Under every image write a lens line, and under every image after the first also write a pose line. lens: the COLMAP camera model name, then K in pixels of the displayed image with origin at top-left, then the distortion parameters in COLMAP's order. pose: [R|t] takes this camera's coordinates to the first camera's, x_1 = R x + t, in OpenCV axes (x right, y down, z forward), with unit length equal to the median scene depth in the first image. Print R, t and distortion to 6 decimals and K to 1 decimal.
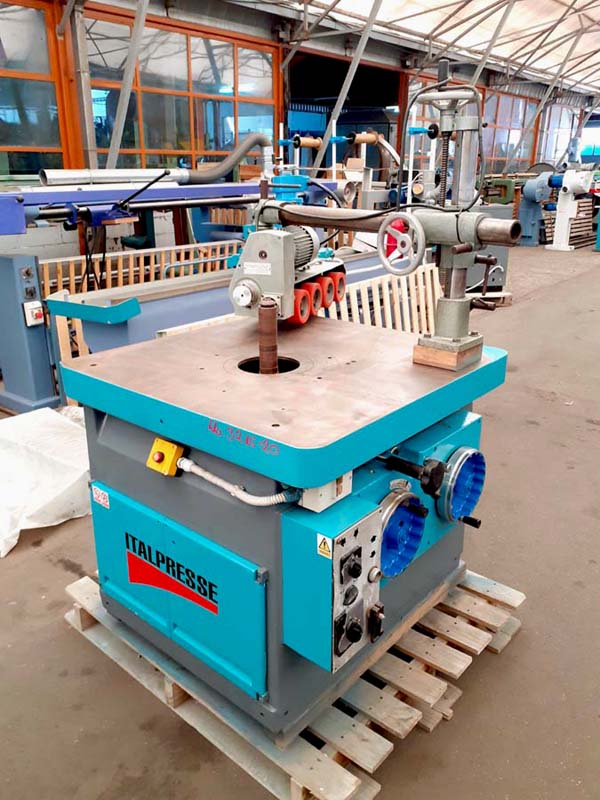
lens RADIAL K [[638.1, 0, 300.0], [0, 638.1, 400.0], [0, 0, 1]] dist [0.002439, 0.003333]
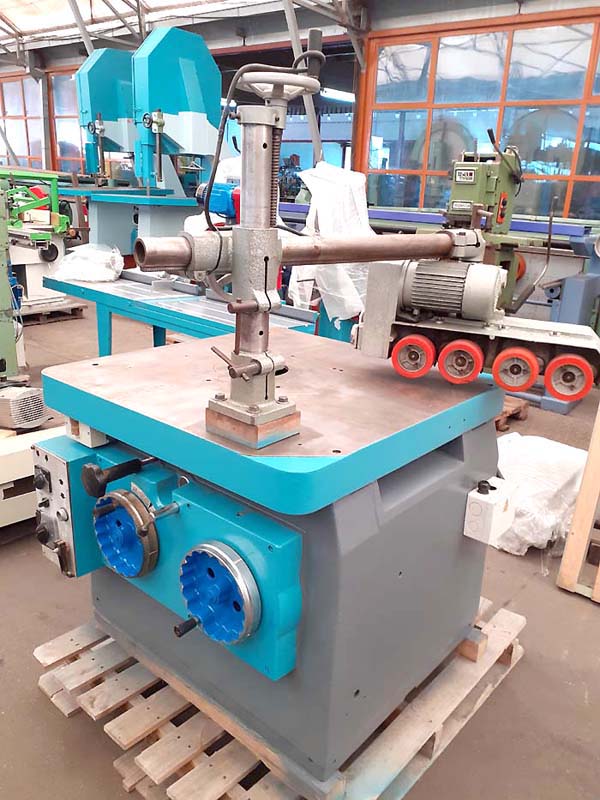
lens RADIAL K [[638.1, 0, 300.0], [0, 638.1, 400.0], [0, 0, 1]] dist [0.002439, 0.003333]
pose [[0.000117, 0.327843, -0.944732, 1.028544], [-0.375838, 0.875484, 0.303766, -0.379575], [0.926685, 0.355031, 0.123318, 1.071446]]
